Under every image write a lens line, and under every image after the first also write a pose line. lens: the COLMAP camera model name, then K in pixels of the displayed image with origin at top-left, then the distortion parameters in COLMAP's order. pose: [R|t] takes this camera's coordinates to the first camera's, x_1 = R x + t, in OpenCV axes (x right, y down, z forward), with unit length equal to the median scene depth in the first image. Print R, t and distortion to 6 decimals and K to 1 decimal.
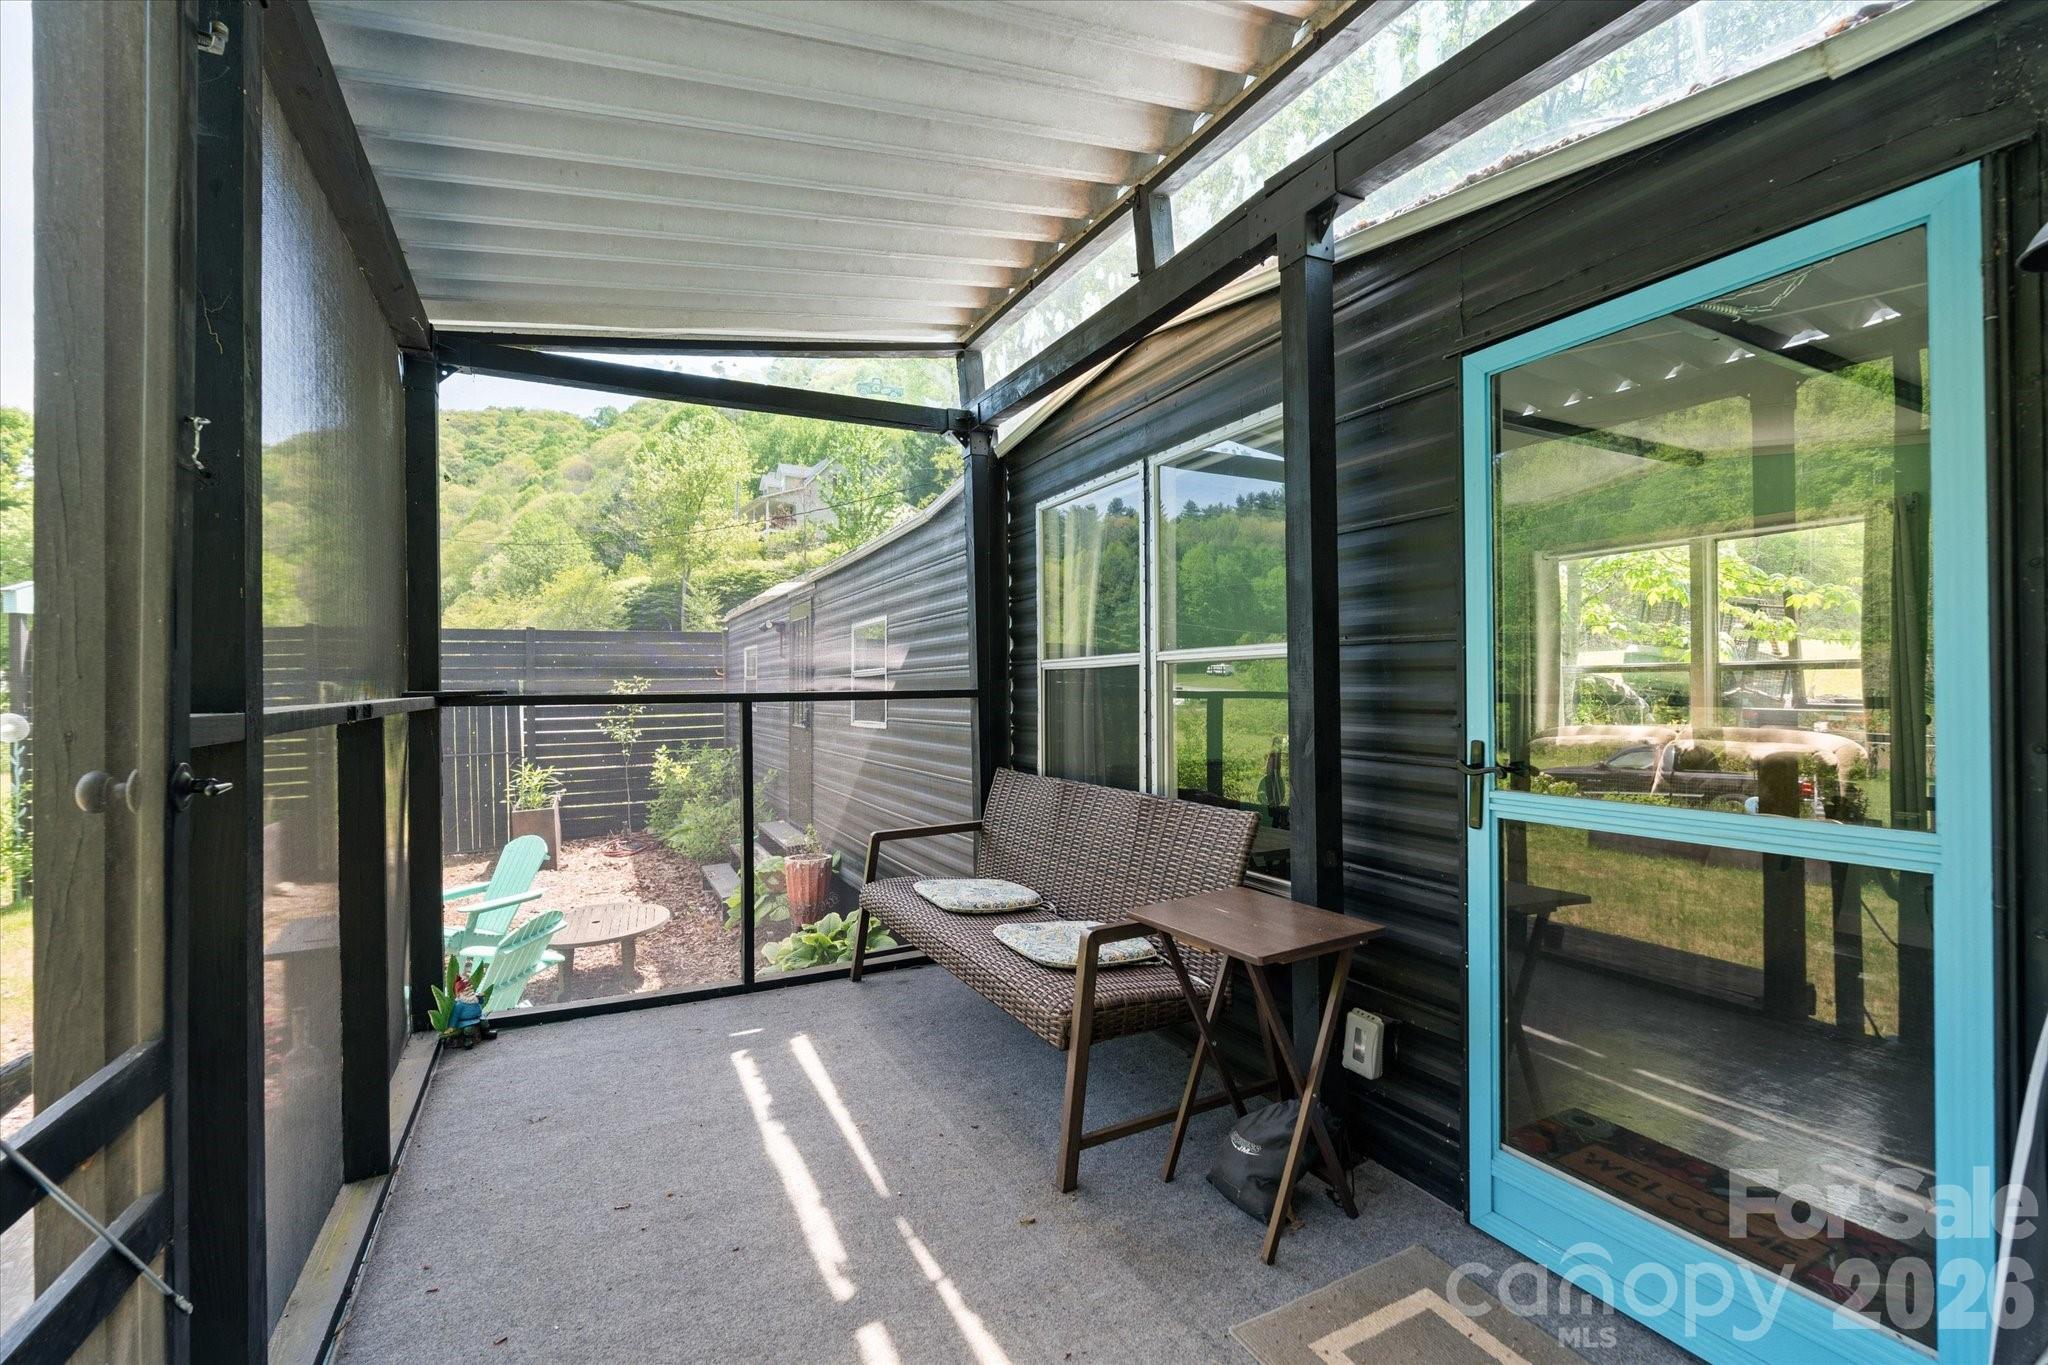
lens RADIAL K [[889.1, 0, 1017.9], [0, 889.1, 684.1], [0, 0, 1]] dist [0.005350, 0.002170]
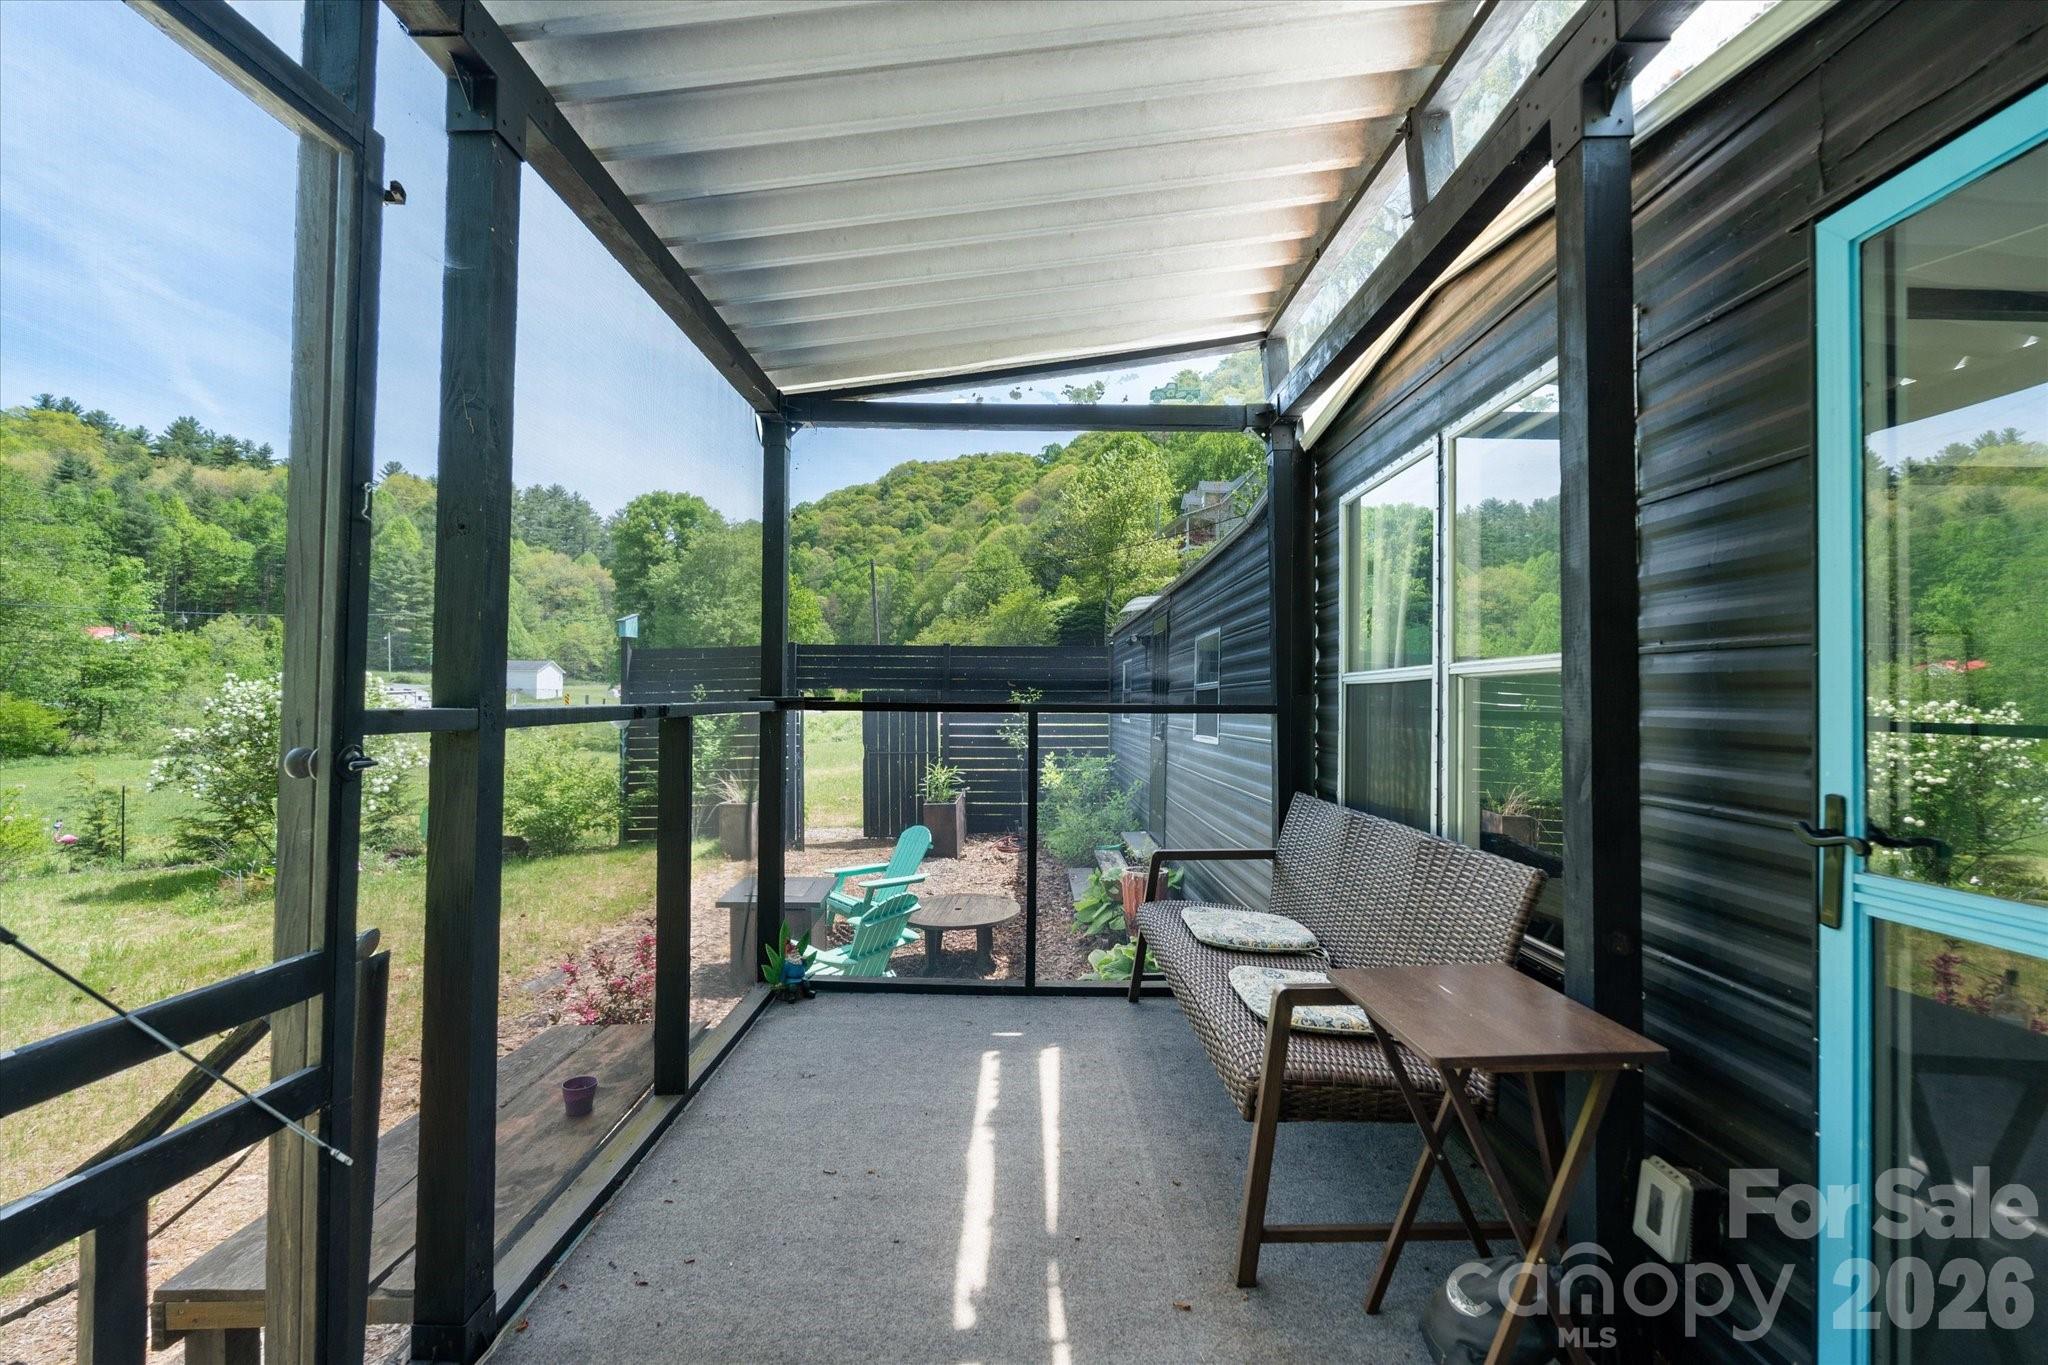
lens RADIAL K [[889.1, 0, 1026.8], [0, 889.1, 683.5], [0, 0, 1]] dist [0.005350, 0.002170]
pose [[0.895633, 0.009938, -0.444683, 0.174760], [-0.017285, 0.999773, -0.012469, -0.000334], [0.444458, 0.018854, 0.895601, 0.086202]]
